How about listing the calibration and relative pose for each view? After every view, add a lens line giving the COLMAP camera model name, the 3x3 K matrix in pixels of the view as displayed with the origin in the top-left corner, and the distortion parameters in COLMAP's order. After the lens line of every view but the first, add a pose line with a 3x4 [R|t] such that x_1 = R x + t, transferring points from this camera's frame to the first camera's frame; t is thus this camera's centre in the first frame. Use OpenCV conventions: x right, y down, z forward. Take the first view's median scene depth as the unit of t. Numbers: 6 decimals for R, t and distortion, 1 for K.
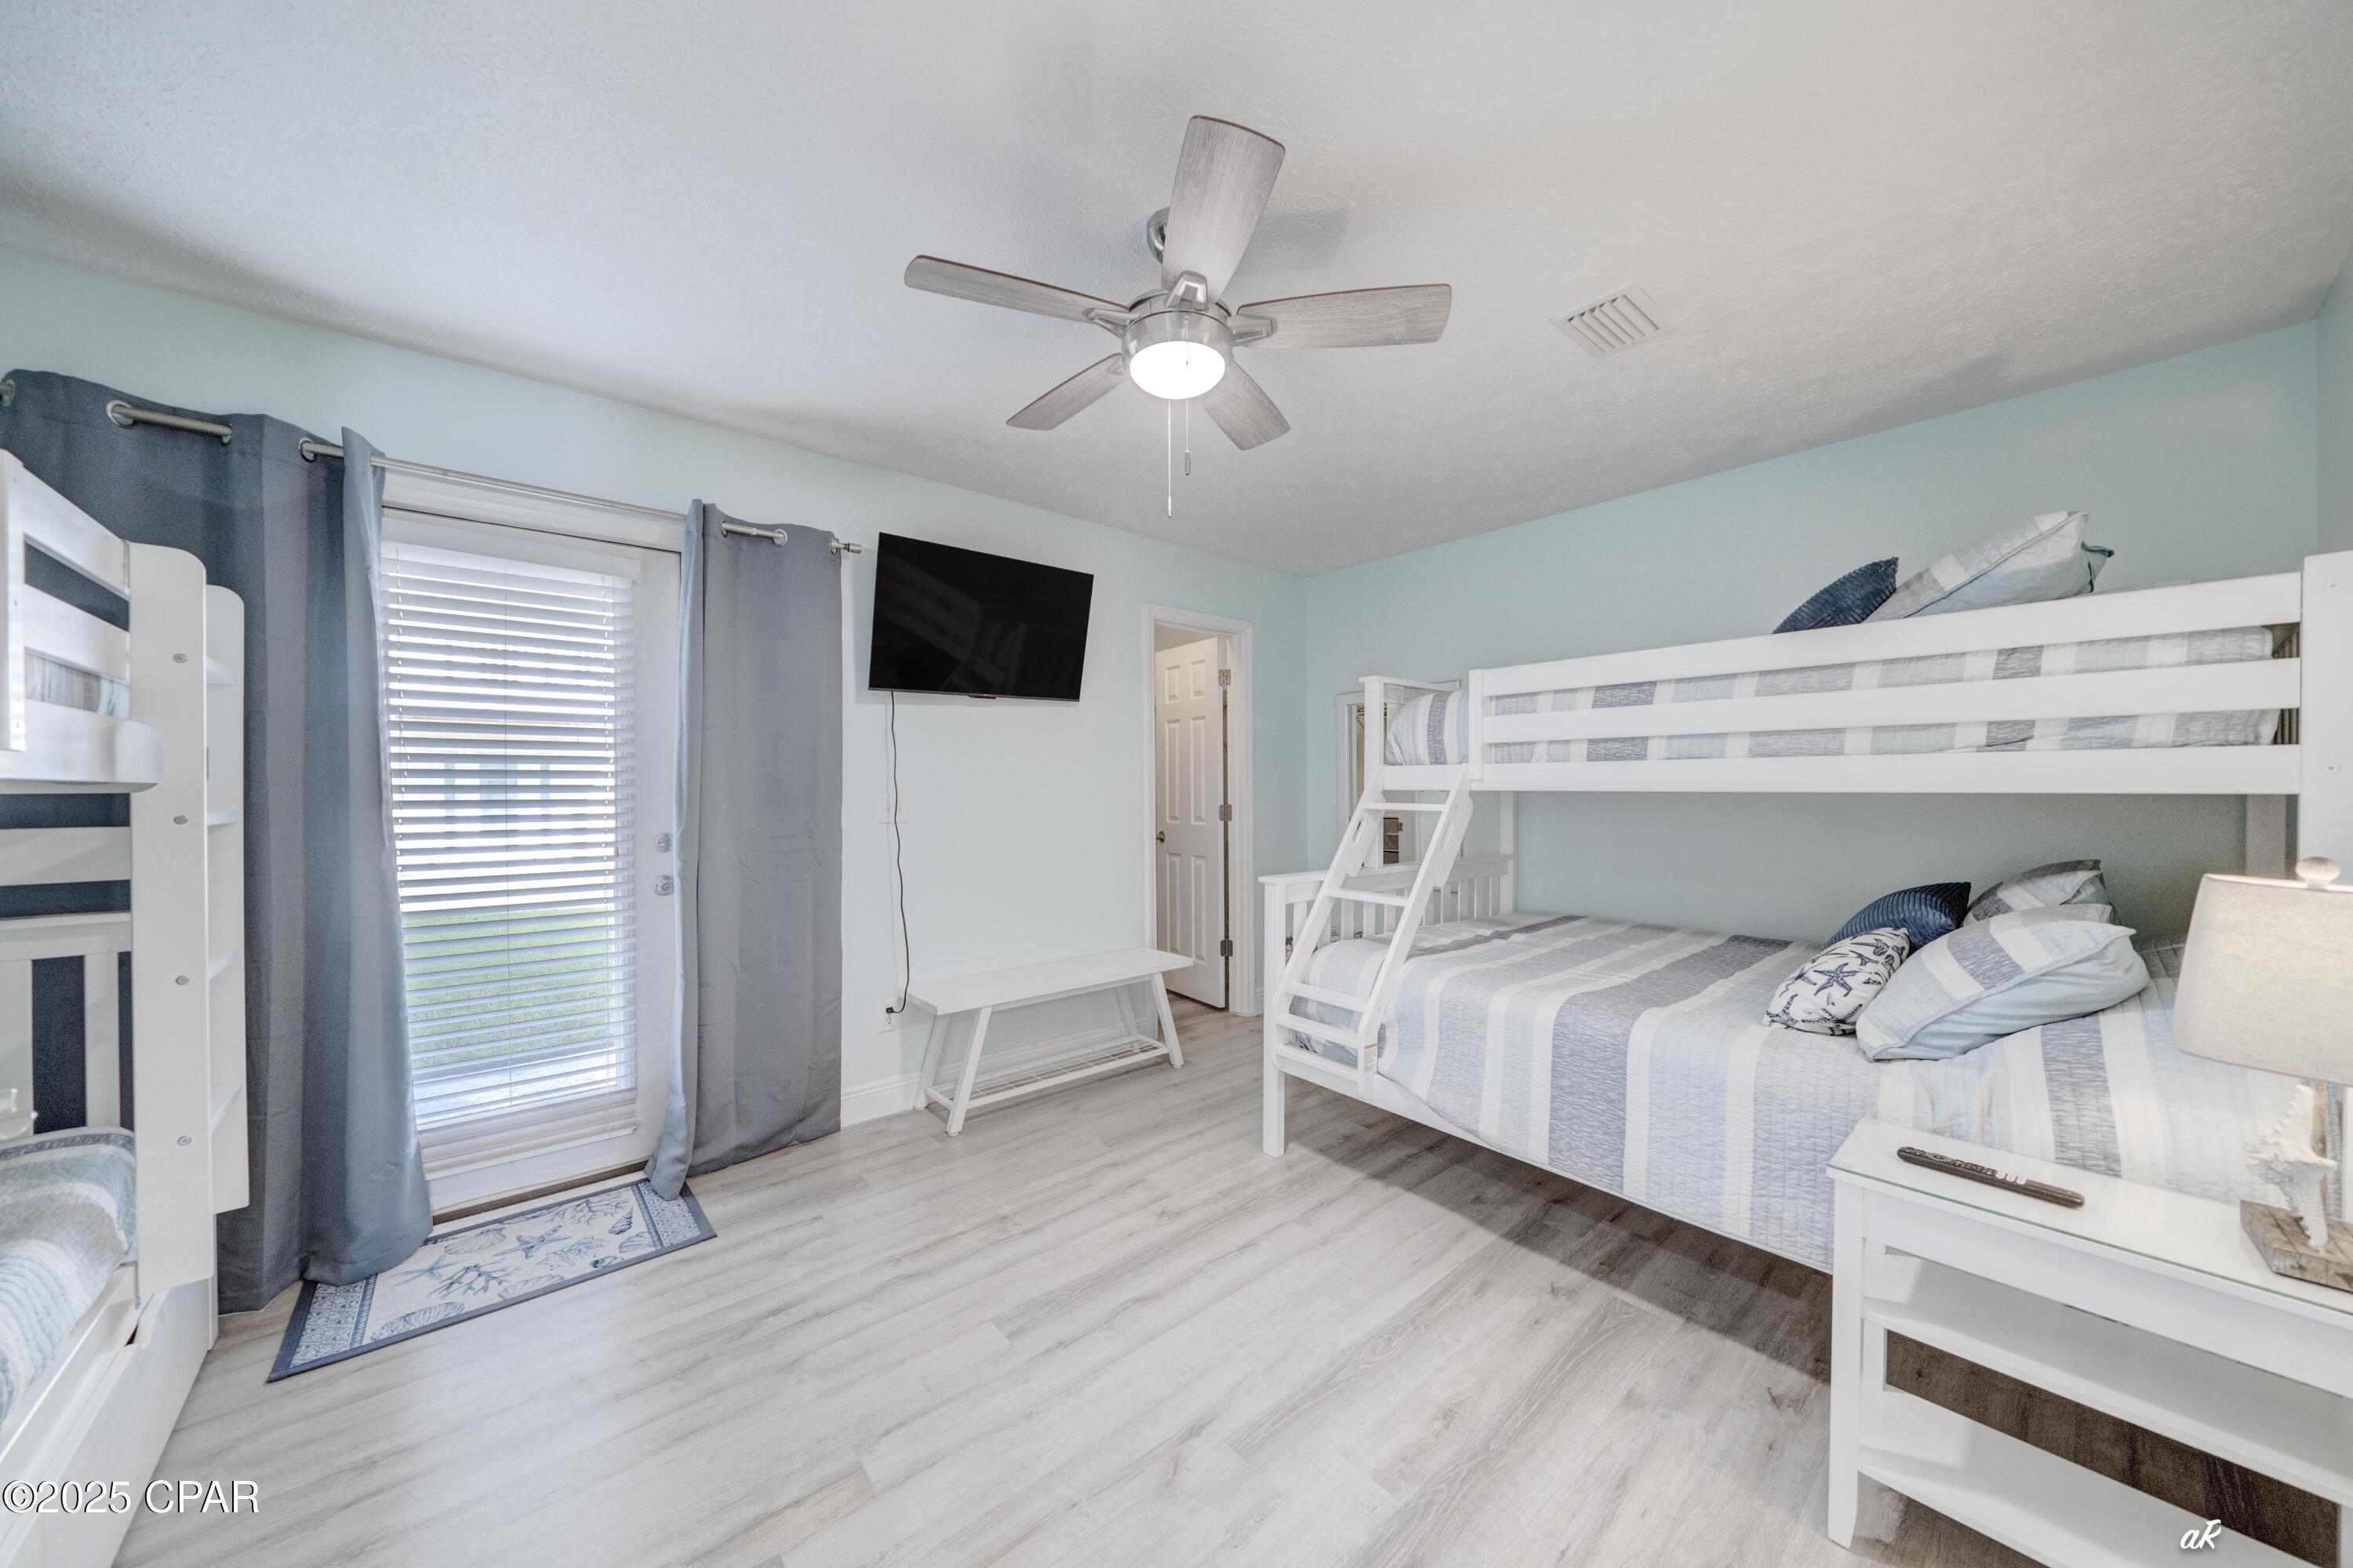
lens RADIAL K [[817.0, 0, 1173.8], [0, 817.0, 791.1], [0, 0, 1]] dist [-0.000203, 0.000017]
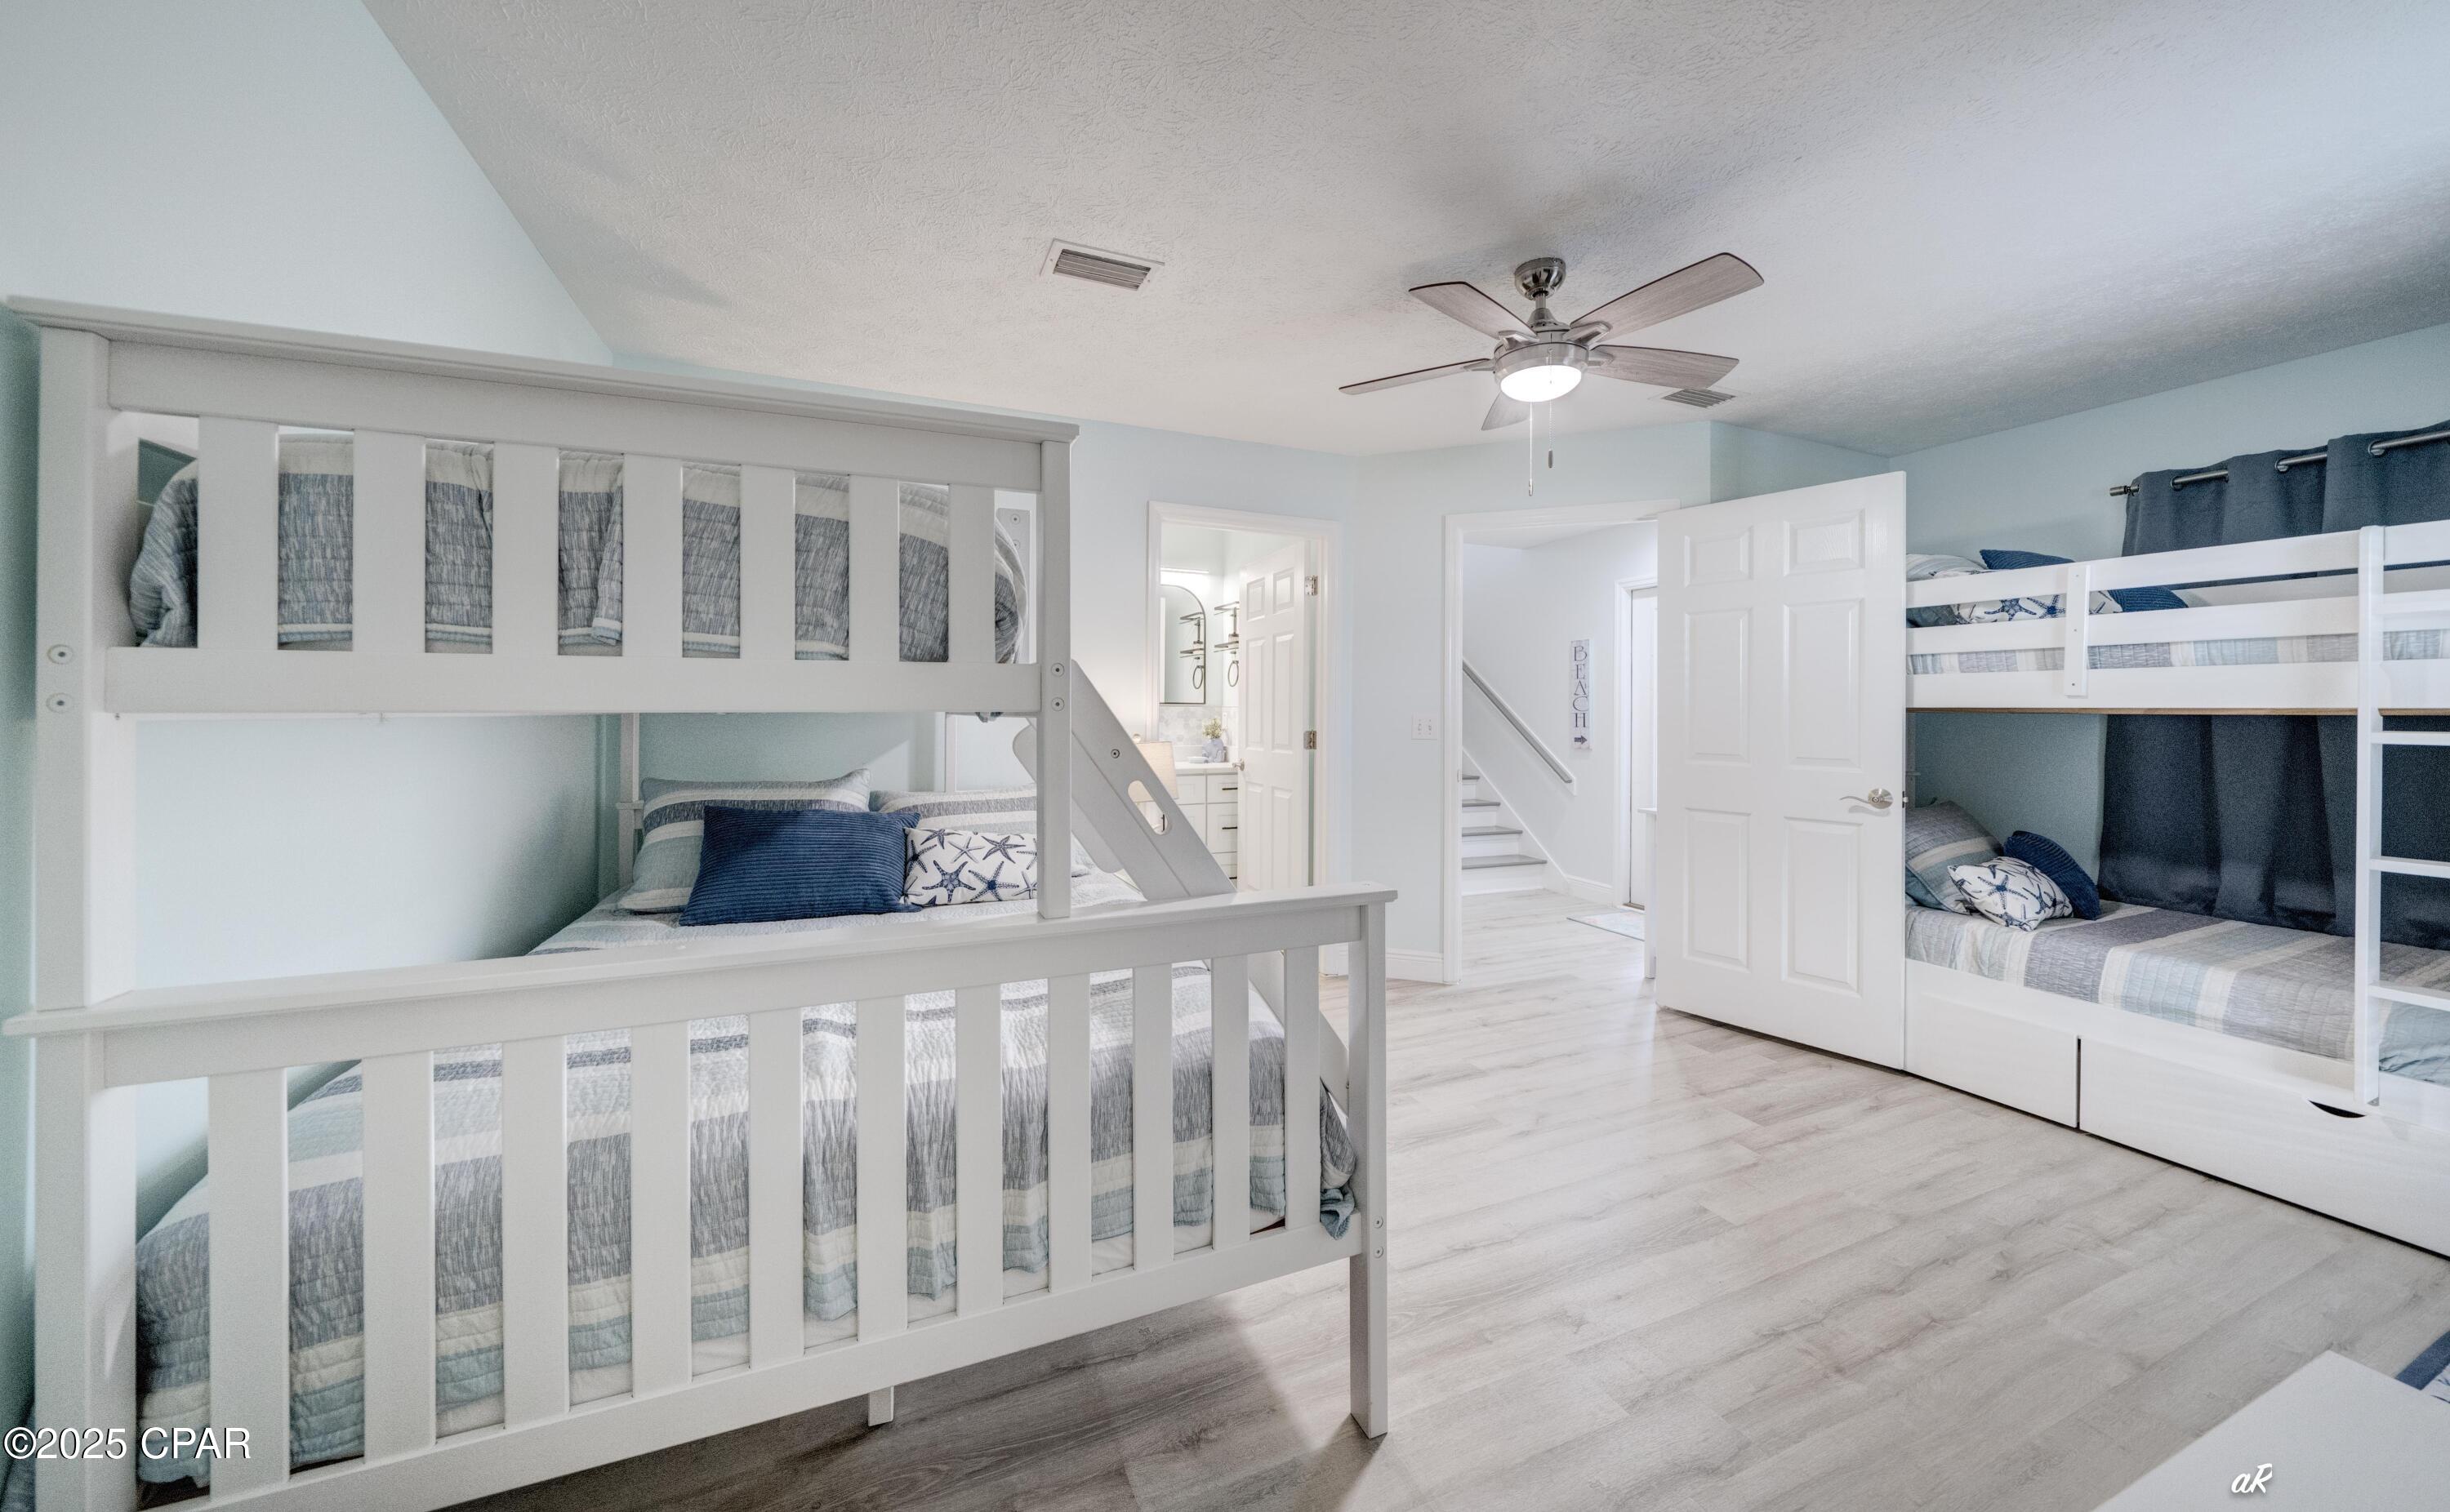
lens RADIAL K [[909.6, 0, 1200.2], [0, 909.6, 707.4], [0, 0, 1]] dist [0.000693, 0.000015]
pose [[-0.952028, -0.003419, 0.305993, 0.061240], [-0.001246, 0.999973, 0.007298, -0.014364], [-0.306010, 0.006567, -0.952006, 1.968282]]
